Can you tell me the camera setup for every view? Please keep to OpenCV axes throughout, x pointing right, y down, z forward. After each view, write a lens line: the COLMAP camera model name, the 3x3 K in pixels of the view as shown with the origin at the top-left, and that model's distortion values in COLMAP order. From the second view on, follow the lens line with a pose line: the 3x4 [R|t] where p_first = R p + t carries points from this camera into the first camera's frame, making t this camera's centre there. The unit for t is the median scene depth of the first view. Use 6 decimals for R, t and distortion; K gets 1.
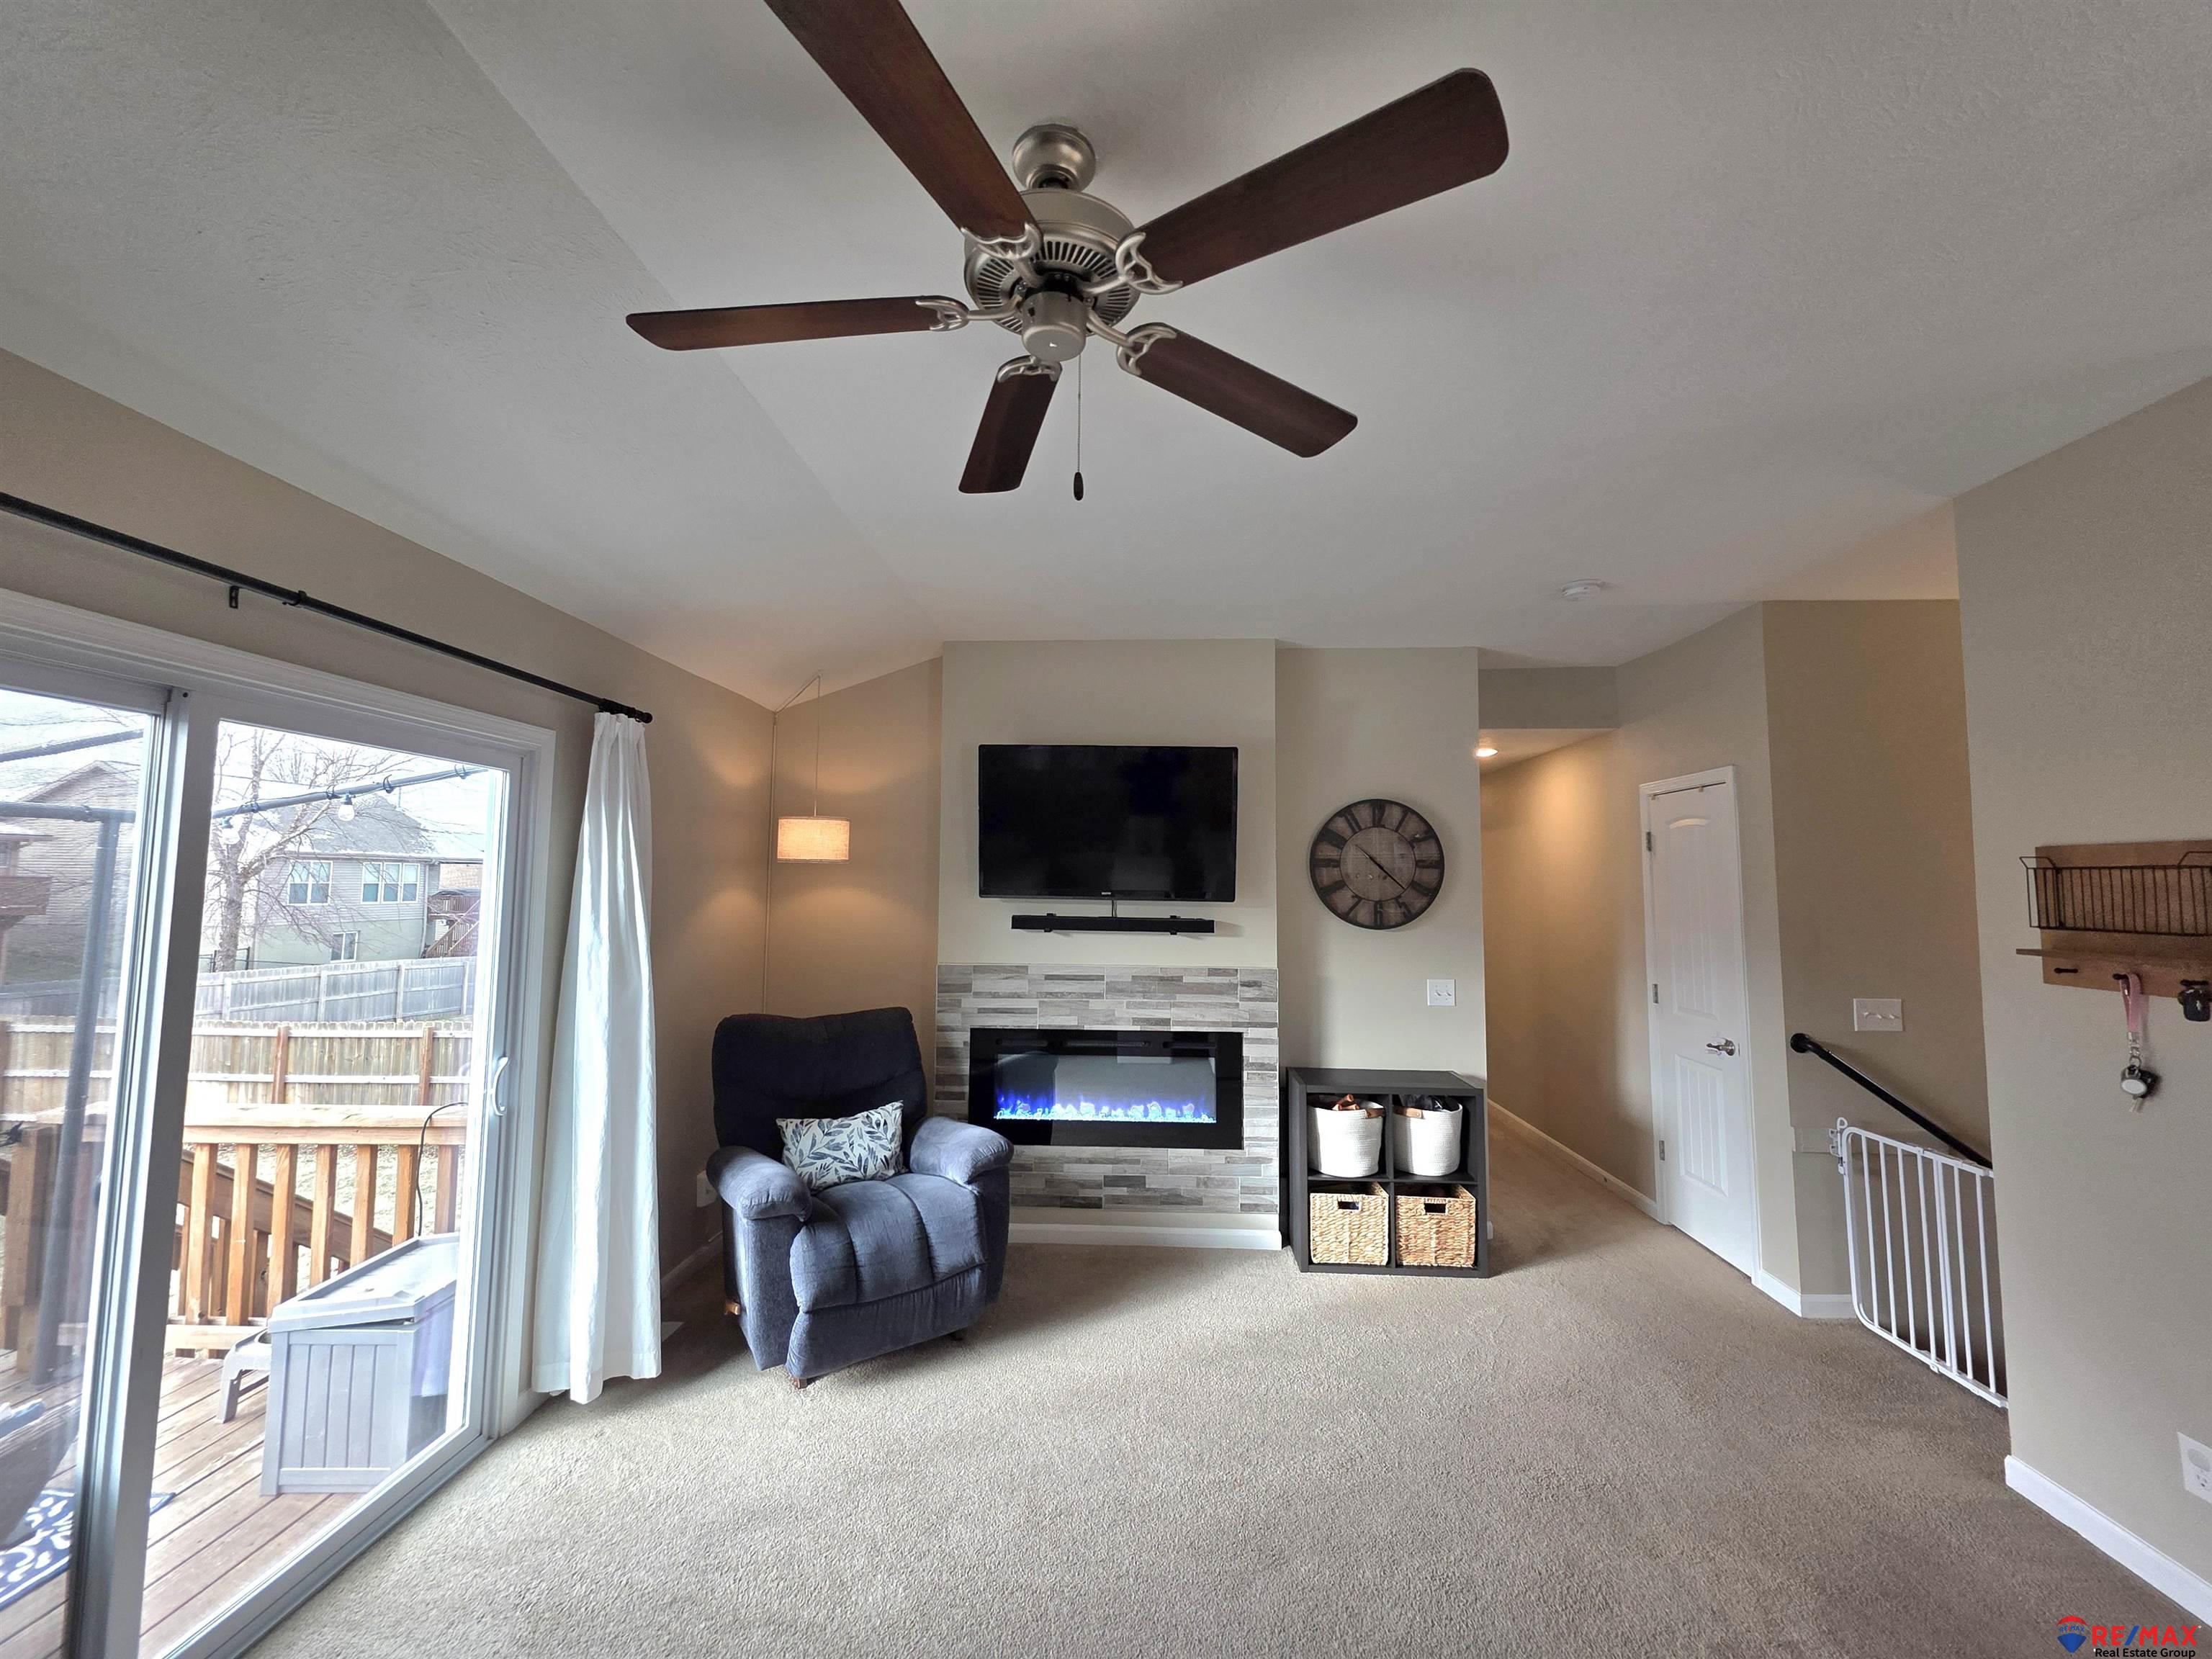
lens RADIAL K [[879.0, 0, 1104.2], [0, 879.0, 821.4], [0, 0, 1]] dist [0.000388, 0.000782]
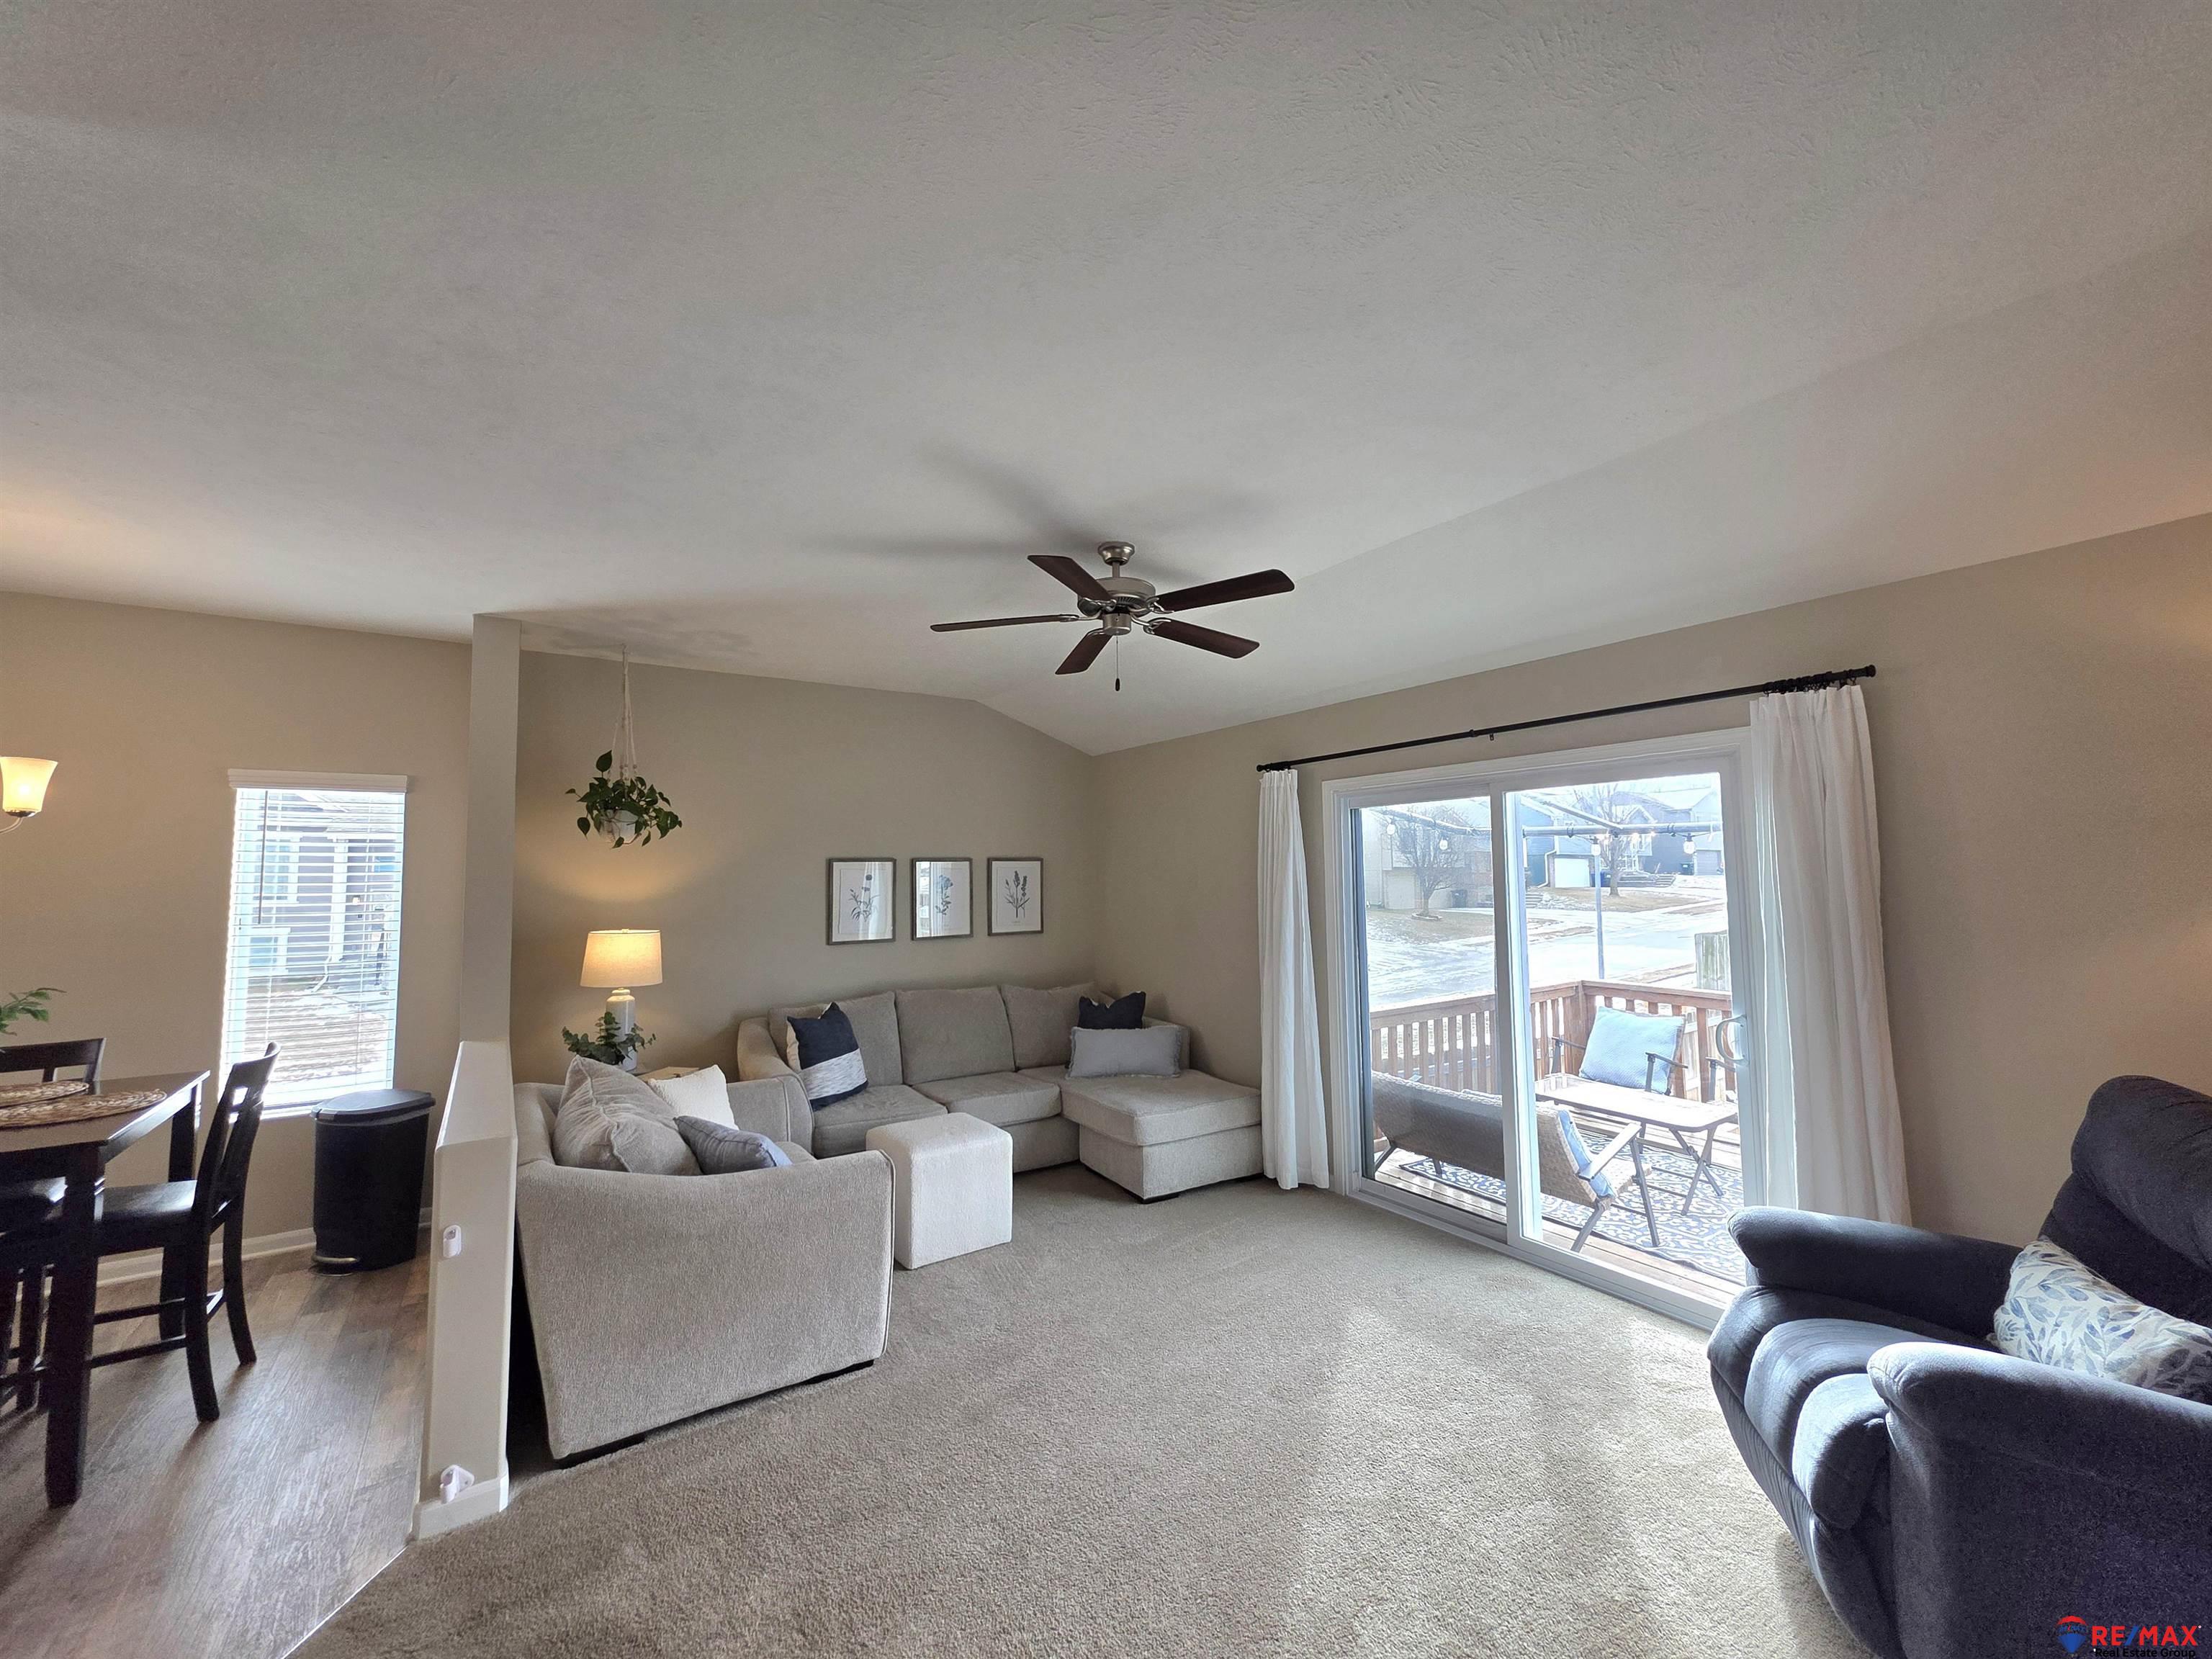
lens RADIAL K [[879.0, 0, 1109.7], [0, 879.0, 819.0], [0, 0, 1]] dist [0.000388, 0.000782]
pose [[-0.800121, -0.042919, -0.598301, 0.462811], [0.045581, 0.990203, -0.131989, 0.083324], [0.598104, -0.132878, -0.790326, 0.965167]]
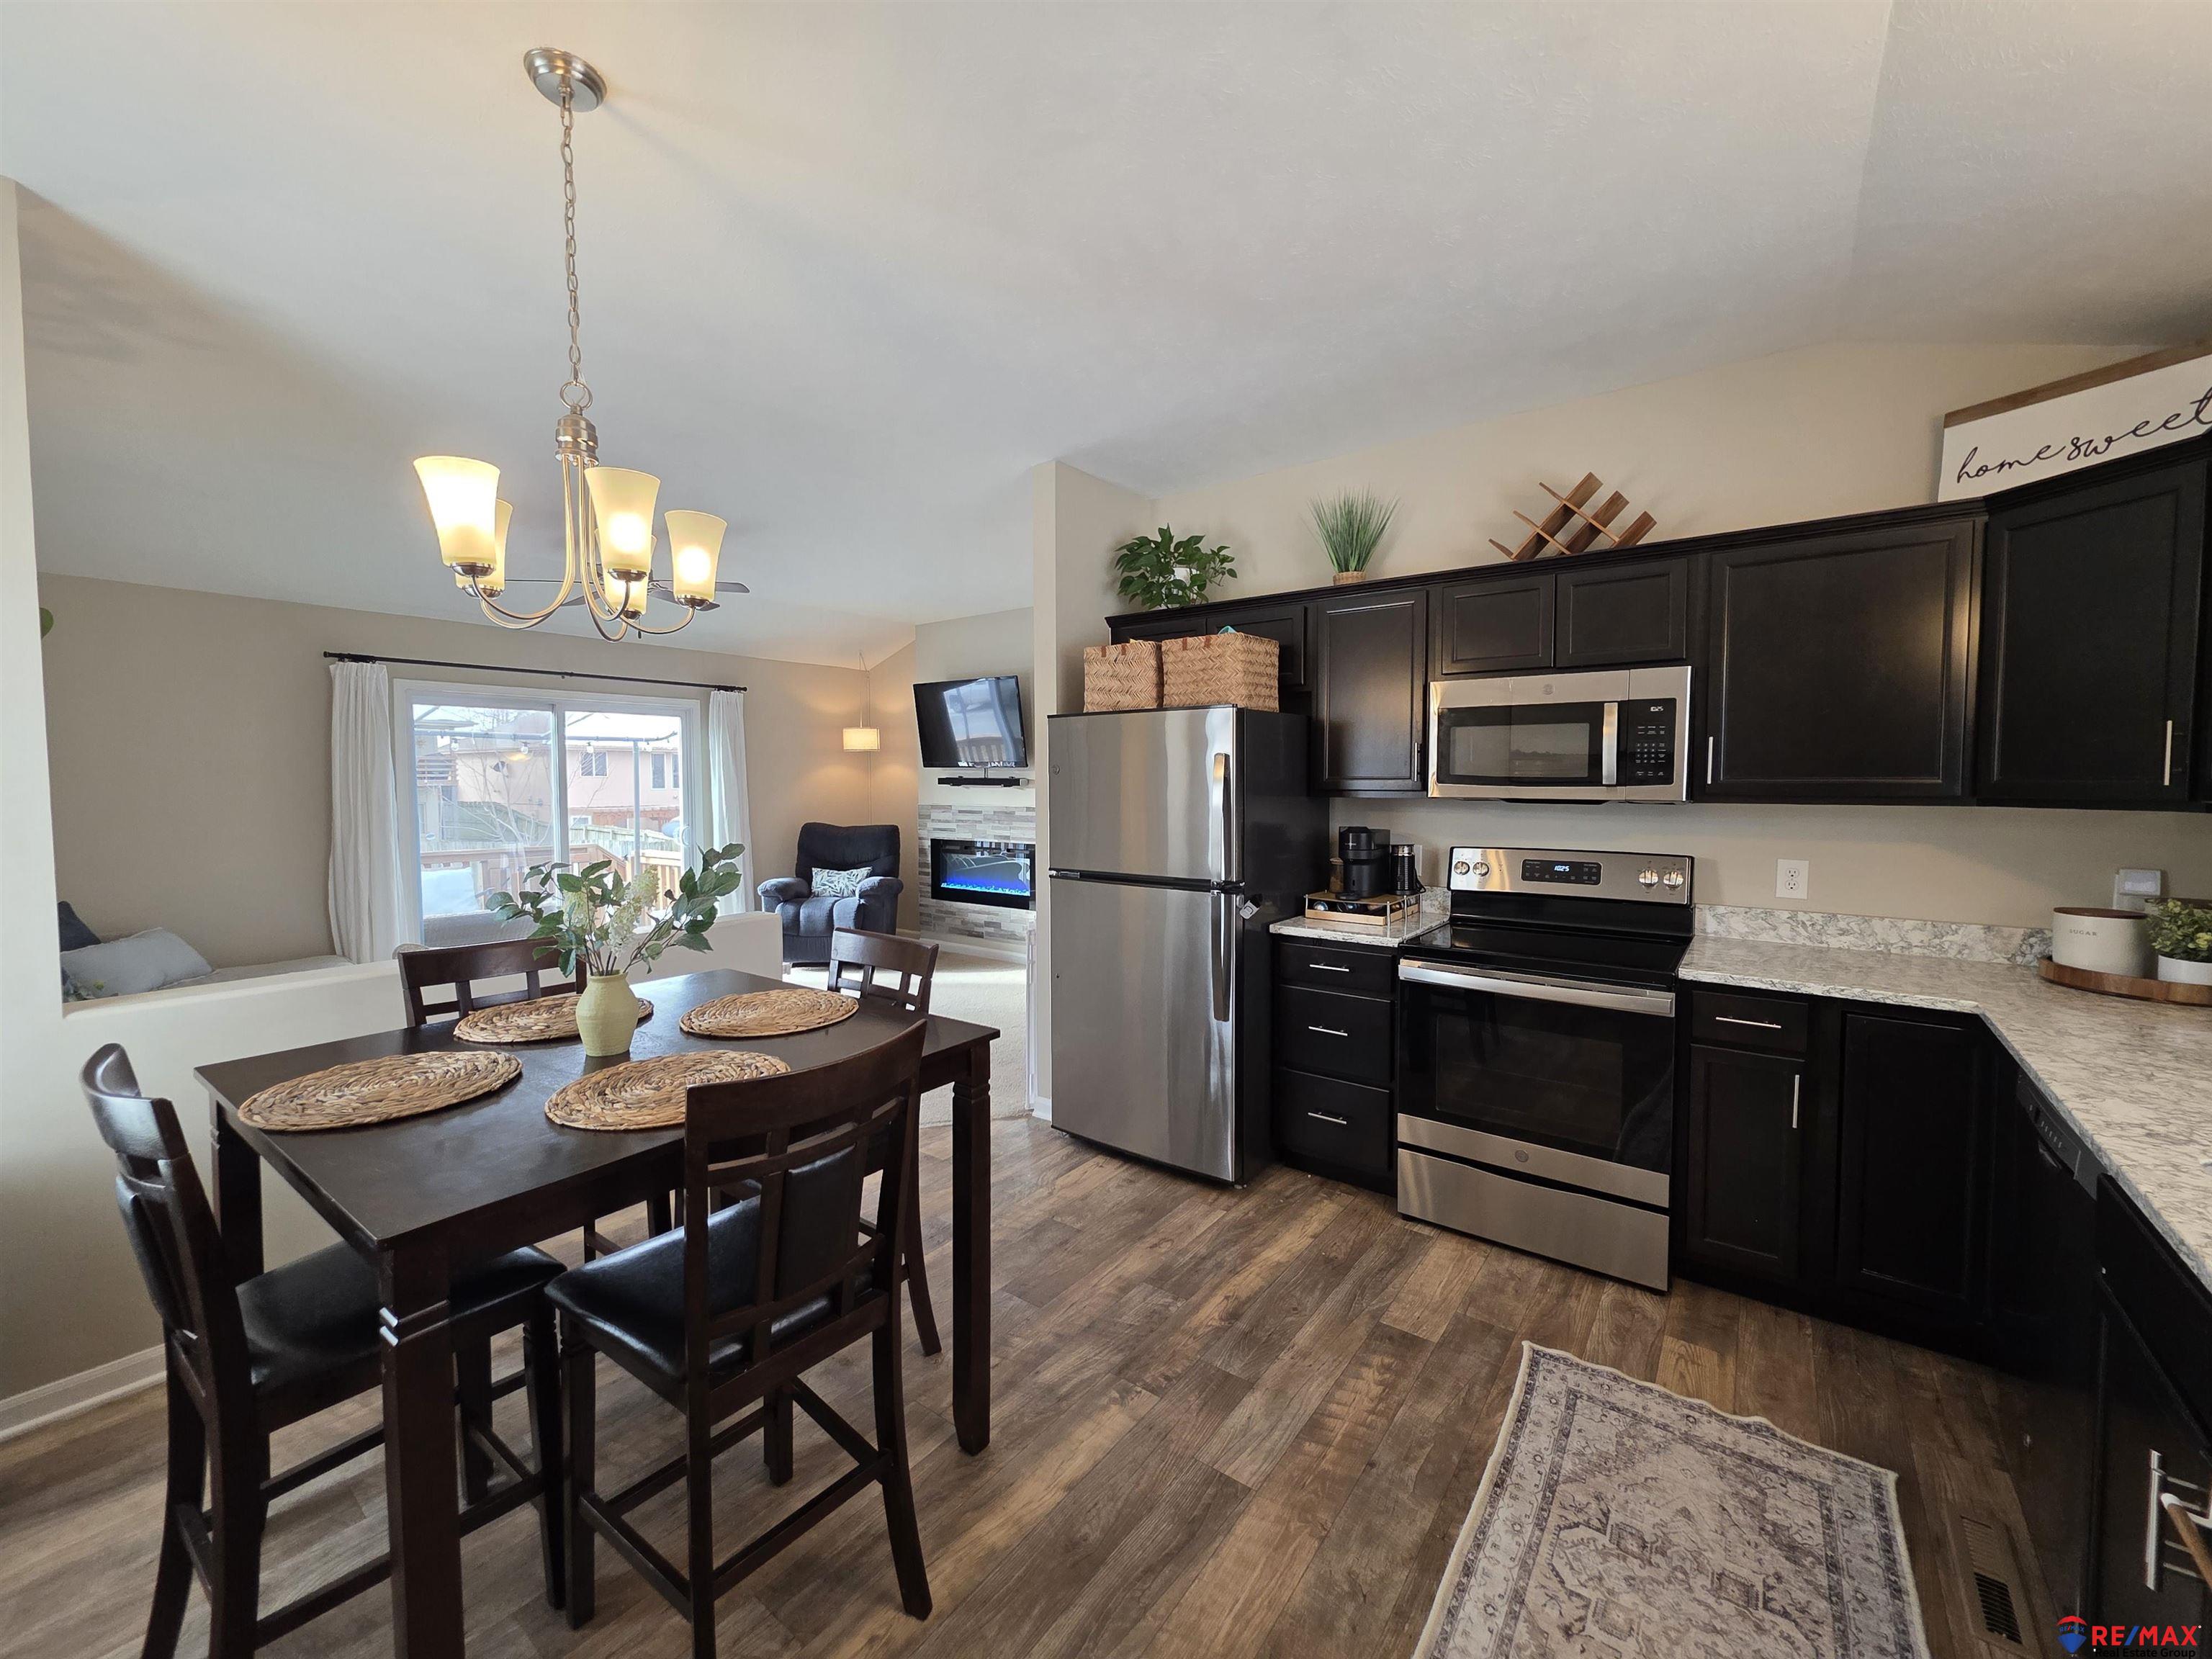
lens RADIAL K [[879.0, 0, 1109.9], [0, 879.0, 827.8], [0, 0, 1]] dist [0.000388, 0.000782]
pose [[0.829188, 0.020740, -0.558586, 1.232533], [0.049588, 0.992642, 0.110468, 0.027916], [0.556766, -0.119298, 0.822058, -0.319467]]
